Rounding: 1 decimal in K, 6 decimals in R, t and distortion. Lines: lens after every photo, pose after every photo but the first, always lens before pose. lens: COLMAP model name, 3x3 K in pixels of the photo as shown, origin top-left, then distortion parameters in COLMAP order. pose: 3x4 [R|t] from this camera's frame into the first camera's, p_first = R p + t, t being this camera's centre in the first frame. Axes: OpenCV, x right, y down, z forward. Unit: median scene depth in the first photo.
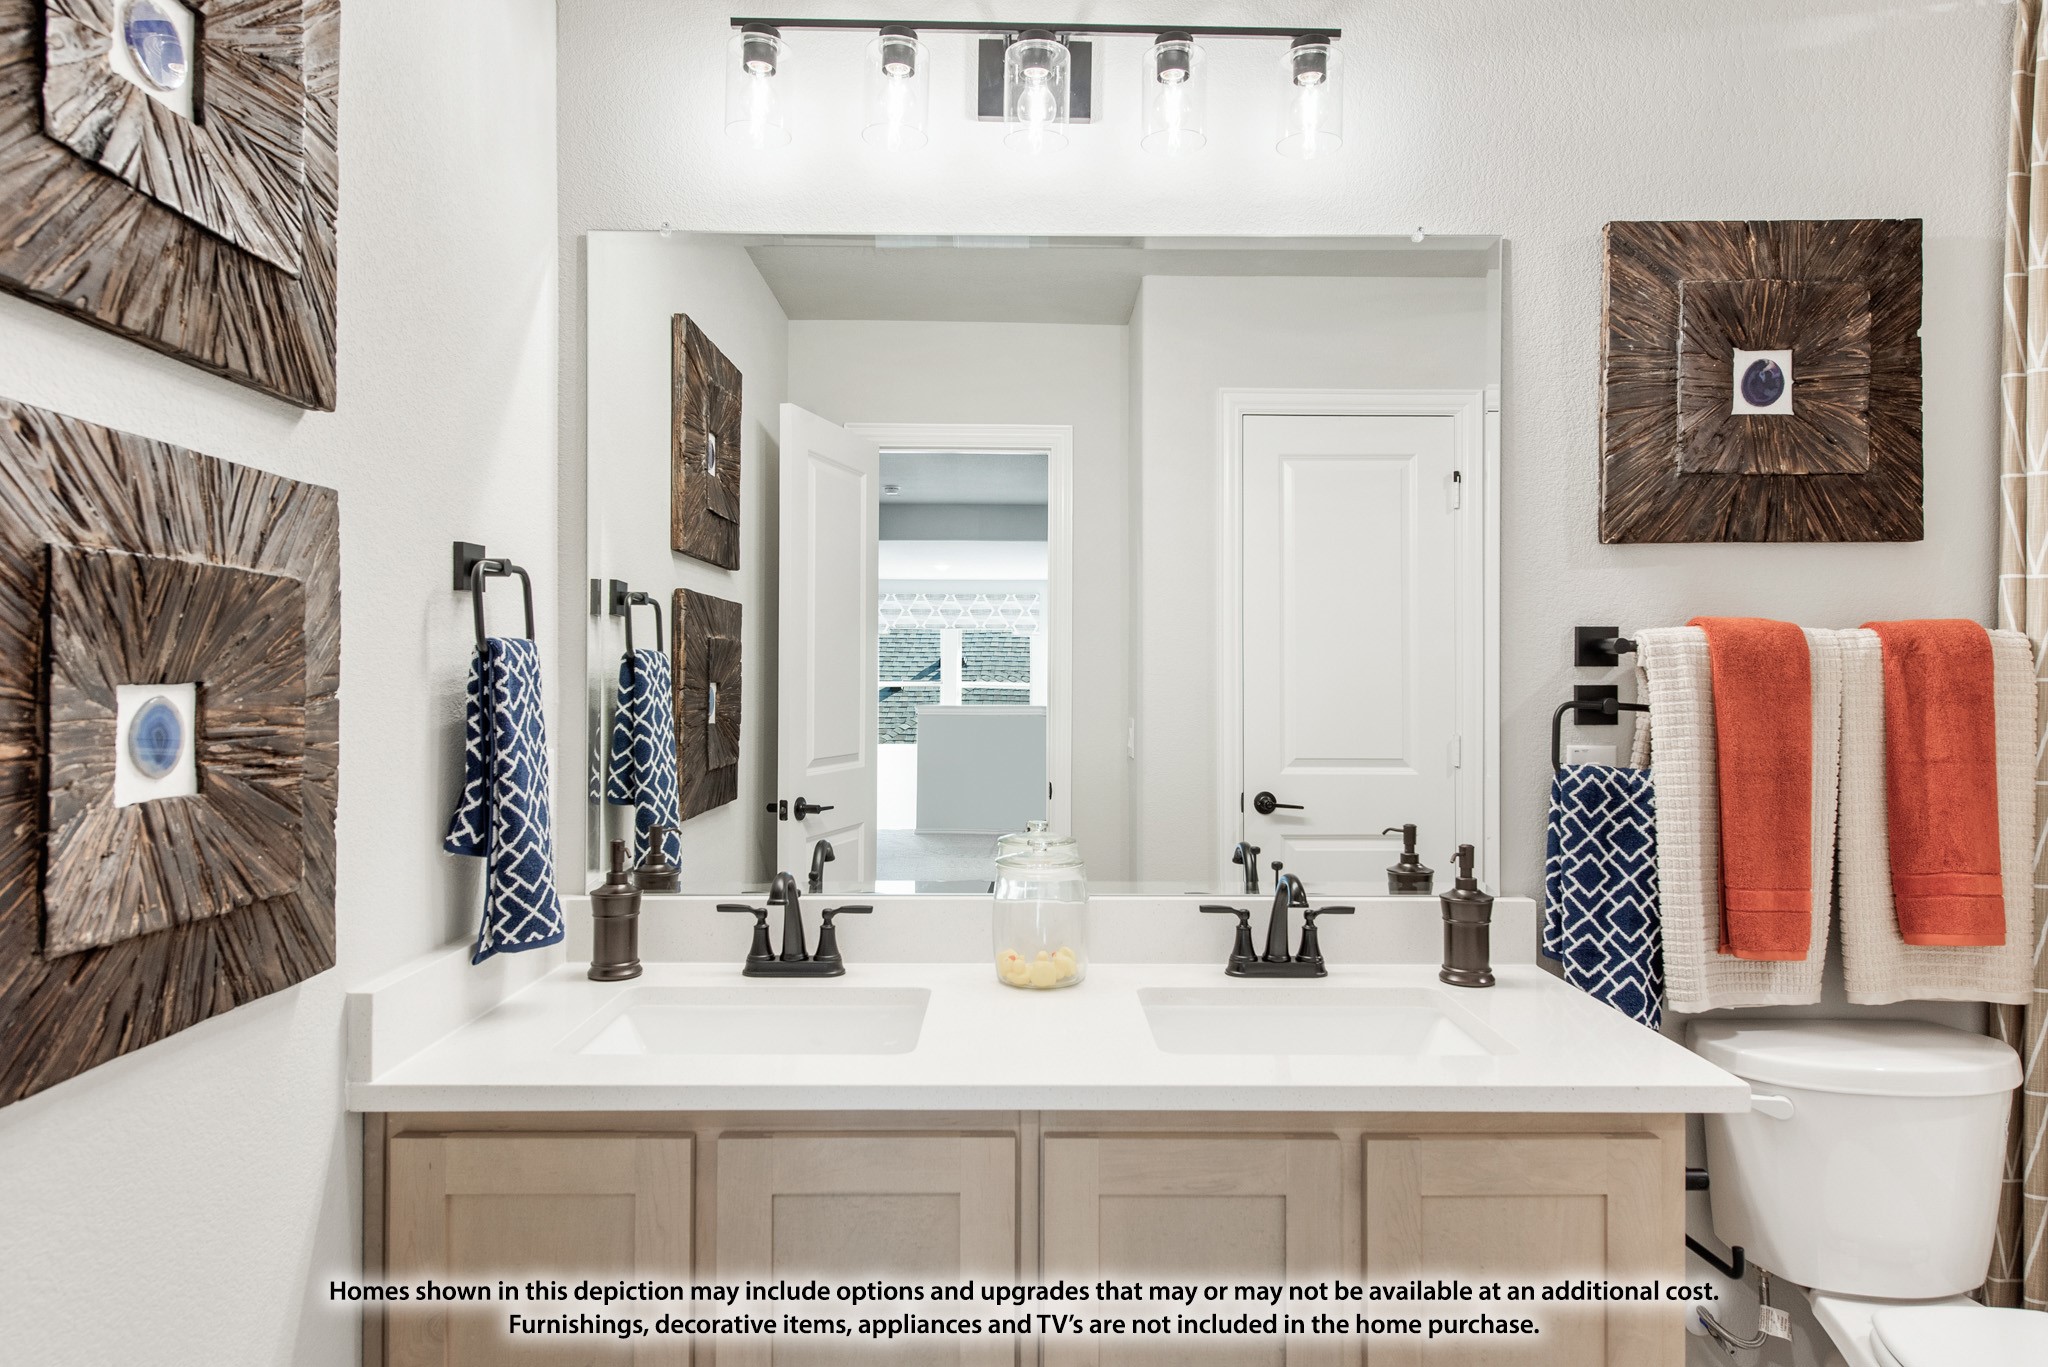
lens RADIAL K [[1196.5, 0, 1020.2], [0, 1196.5, 683.1], [0, 0, 1]] dist [0.004173, -0.001045]
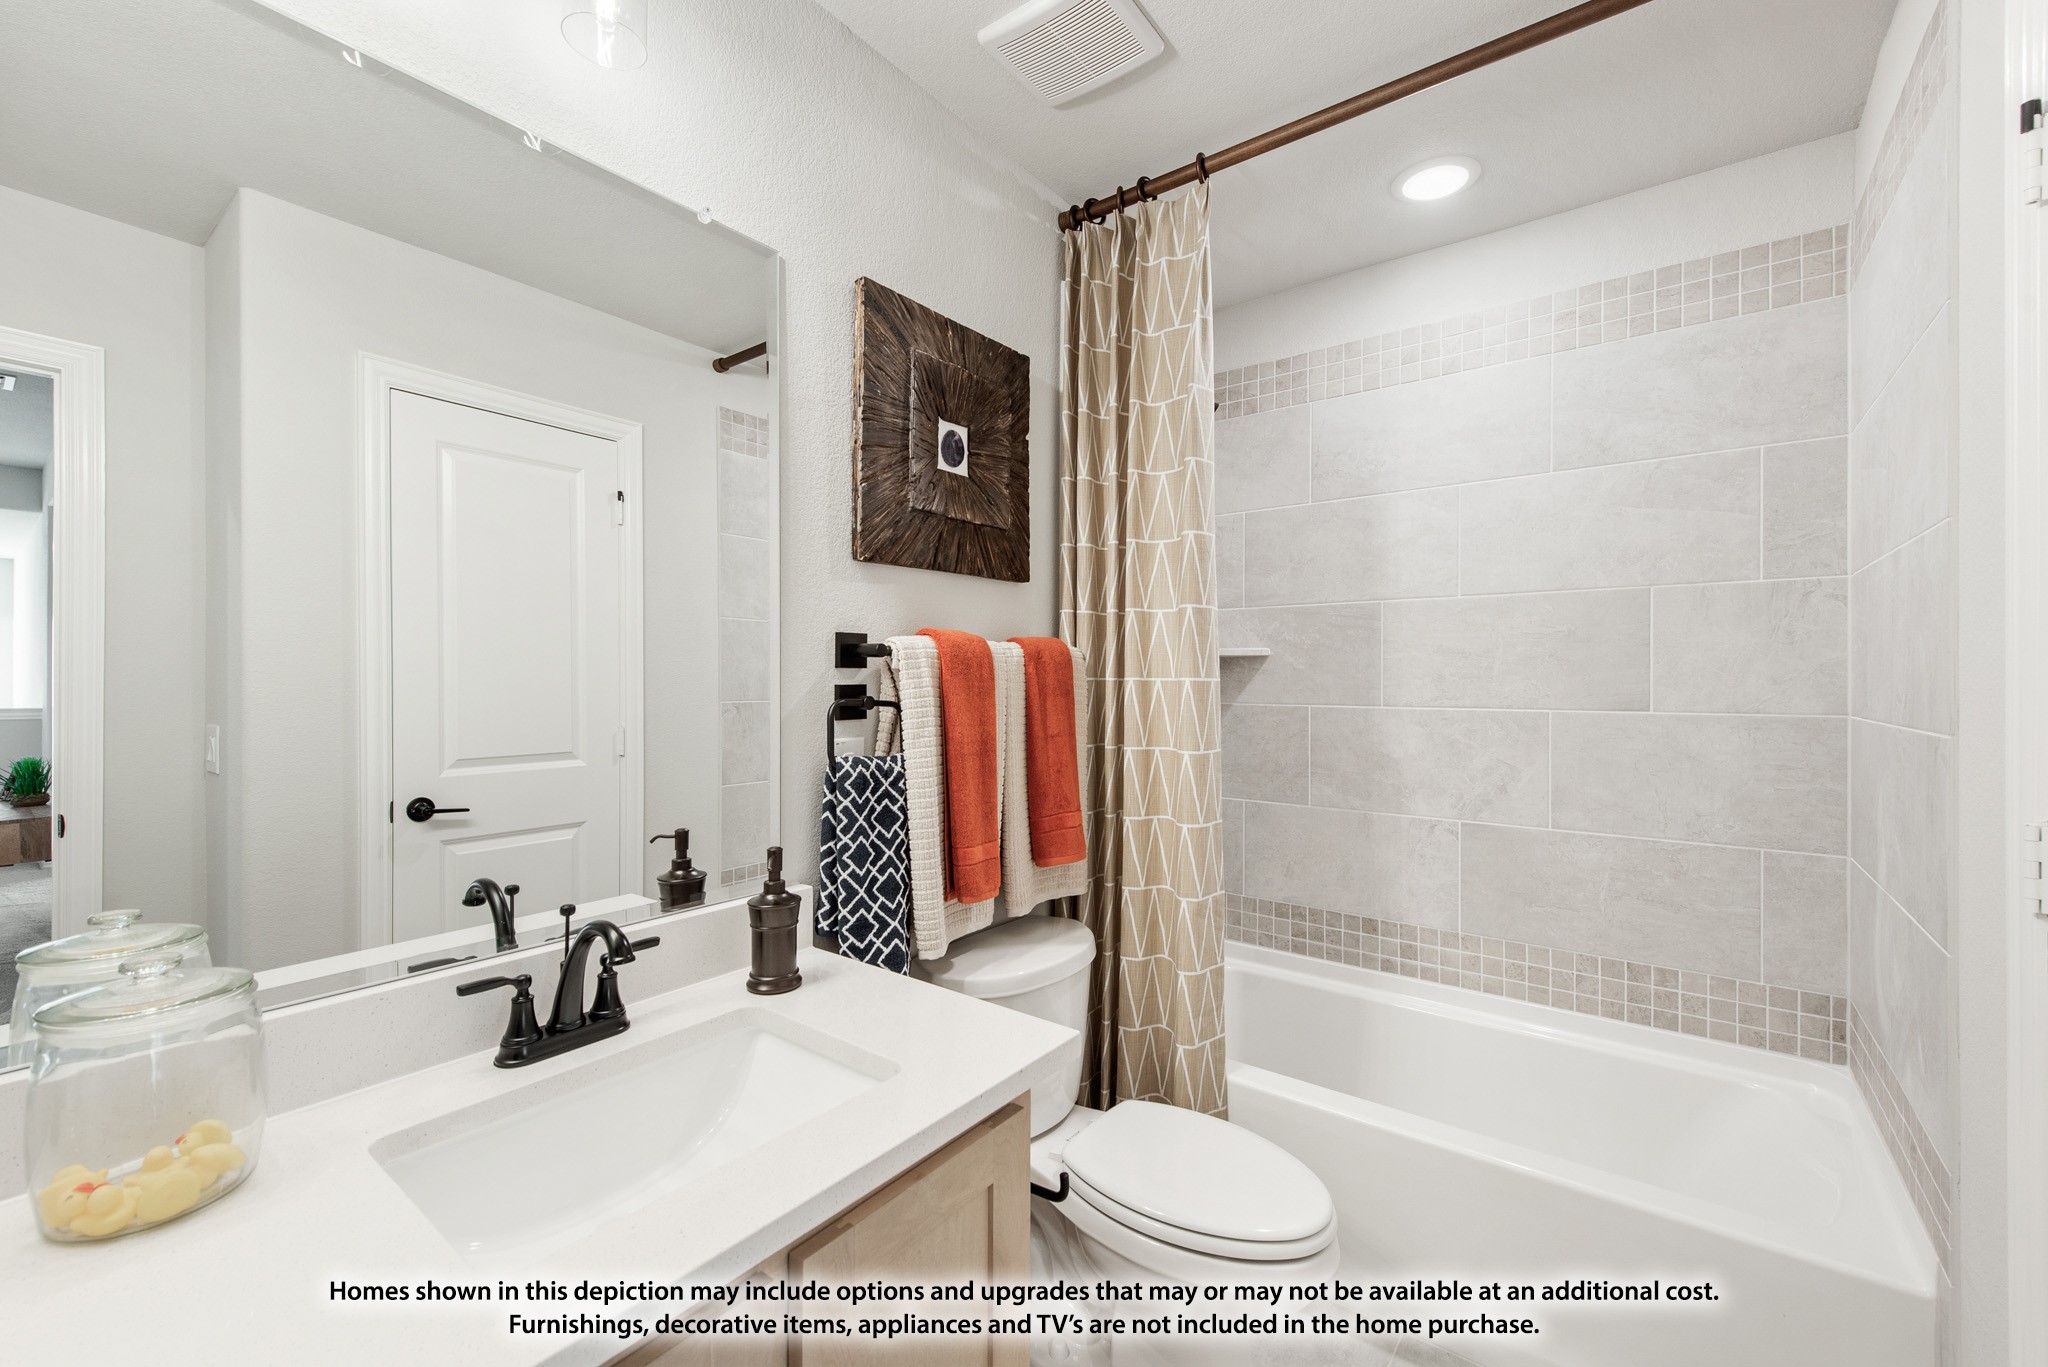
lens RADIAL K [[829.1, 0, 1019.7], [0, 829.1, 680.2], [0, 0, 1]] dist [0.004774, -0.002181]
pose [[0.609063, -0.004835, 0.793107, -0.044610], [0.001933, 0.999987, 0.004612, -0.005836], [-0.793120, -0.001276, 0.609064, 0.404081]]
